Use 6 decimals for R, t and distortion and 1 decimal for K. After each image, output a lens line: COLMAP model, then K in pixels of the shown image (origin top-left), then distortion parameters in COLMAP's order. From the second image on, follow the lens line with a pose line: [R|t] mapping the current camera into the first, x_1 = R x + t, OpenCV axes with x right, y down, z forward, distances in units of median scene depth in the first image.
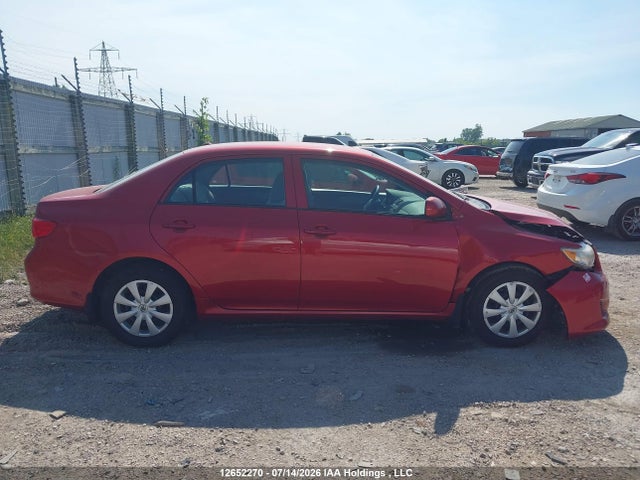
lens RADIAL K [[503.0, 0, 314.1], [0, 503.0, 241.1], [0, 0, 1]] dist [0.009397, -0.019804]
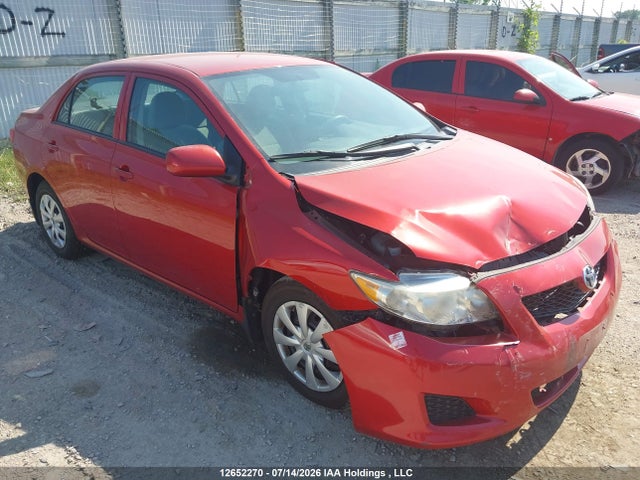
lens RADIAL K [[503.0, 0, 323.9], [0, 503.0, 239.2], [0, 0, 1]] dist [0.009397, -0.019804]
pose [[0.747073, 0.223678, -0.625979, 0.749801], [-0.104065, 0.969430, 0.222206, -0.123890], [0.656546, -0.100862, 0.747512, 0.565516]]
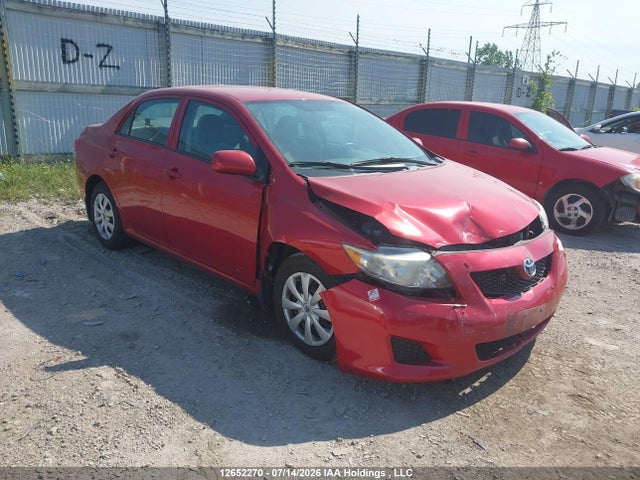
lens RADIAL K [[503.0, 0, 323.9], [0, 503.0, 238.3], [0, 0, 1]] dist [0.009397, -0.019804]
pose [[0.711524, 0.218265, -0.667902, 0.893391], [-0.170134, 0.975763, 0.137626, -0.079607], [0.681754, 0.015709, 0.731413, 0.443579]]
